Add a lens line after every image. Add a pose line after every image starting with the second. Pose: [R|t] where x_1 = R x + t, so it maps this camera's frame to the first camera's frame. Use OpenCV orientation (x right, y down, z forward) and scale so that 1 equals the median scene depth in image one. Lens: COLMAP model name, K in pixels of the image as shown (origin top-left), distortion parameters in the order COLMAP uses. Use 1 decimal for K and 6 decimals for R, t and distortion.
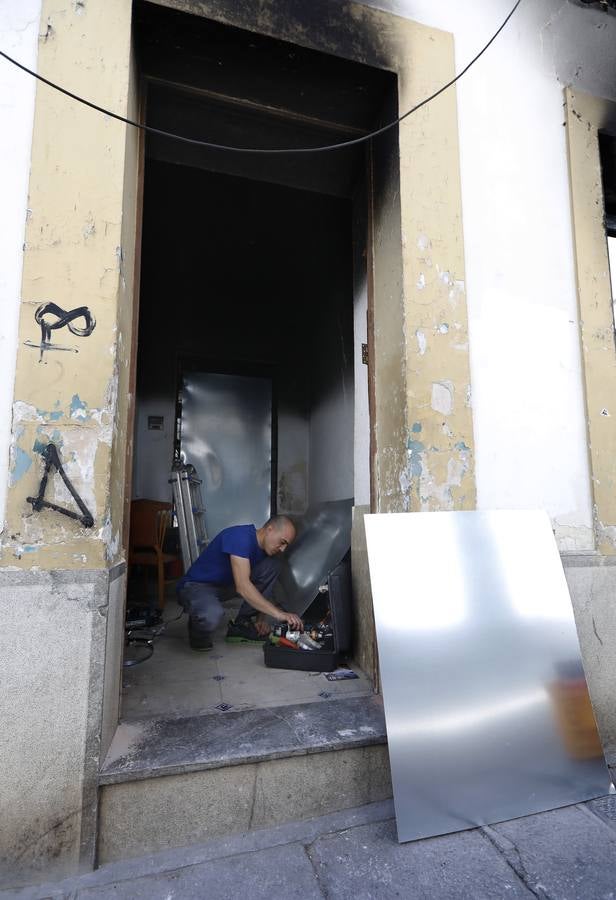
lens RADIAL K [[433.5, 0, 312.2], [0, 433.5, 473.5], [0, 0, 1]] dist [0.005755, -0.000822]
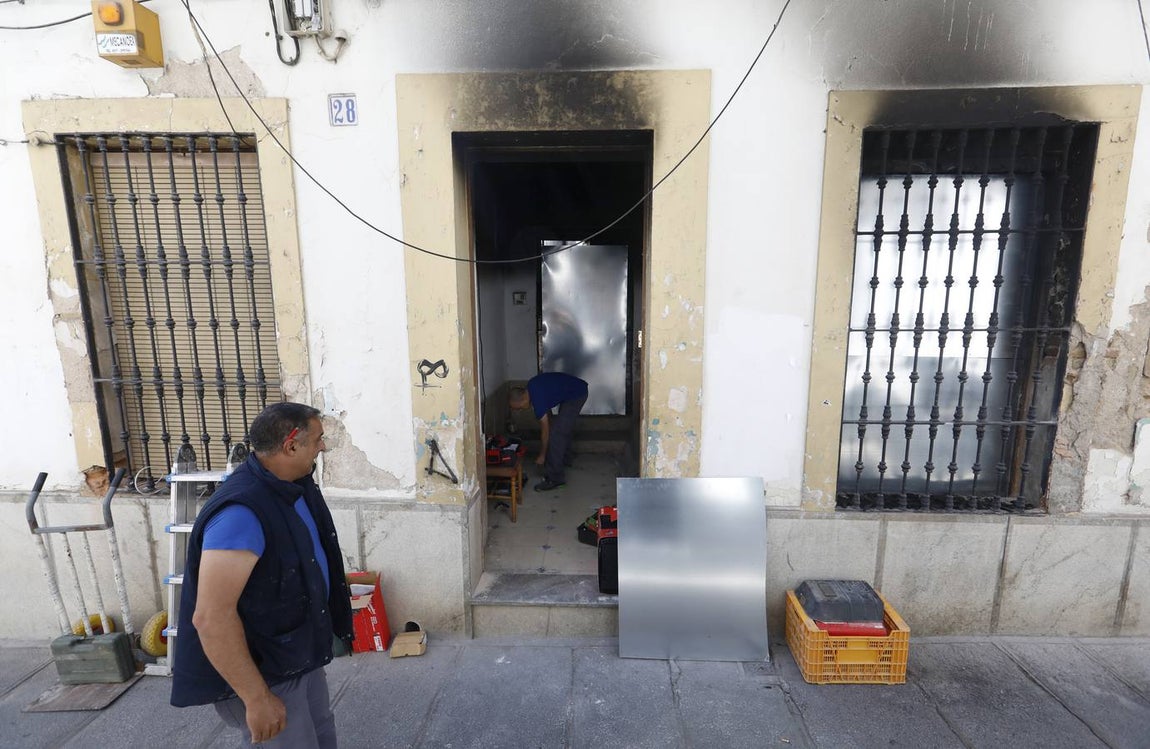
lens RADIAL K [[537.9, 0, 578.7], [0, 537.9, 383.6], [0, 0, 1]] dist [-0.002199, 0.000320]
pose [[0.953248, 0.048826, -0.298218, 0.578118], [0.033425, 0.963768, 0.264638, -0.779875], [0.300334, -0.262233, 0.917079, -0.742310]]
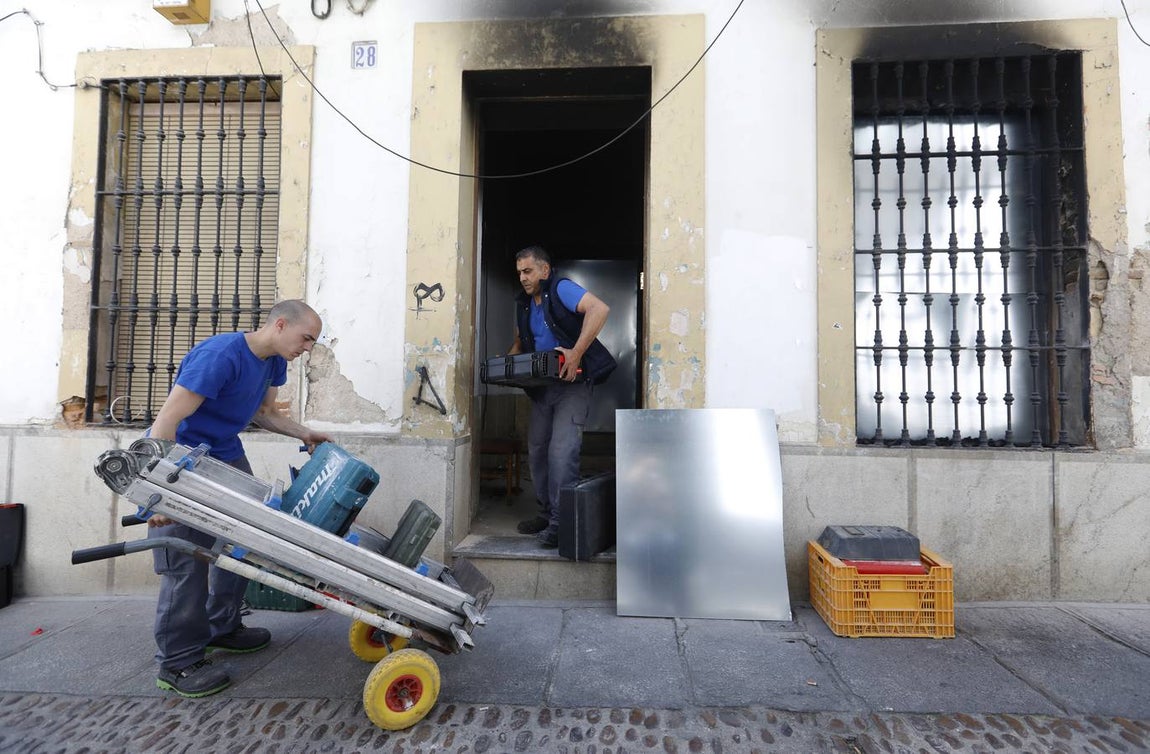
lens RADIAL K [[552.4, 0, 579.8], [0, 552.4, 366.3], [0, 0, 1]] dist [-0.003175, 0.000720]
pose [[0.943838, 0.001805, -0.330404, 0.648037], [0.019447, 0.997948, 0.061006, -0.171806], [0.329836, -0.064006, 0.941866, -0.790703]]
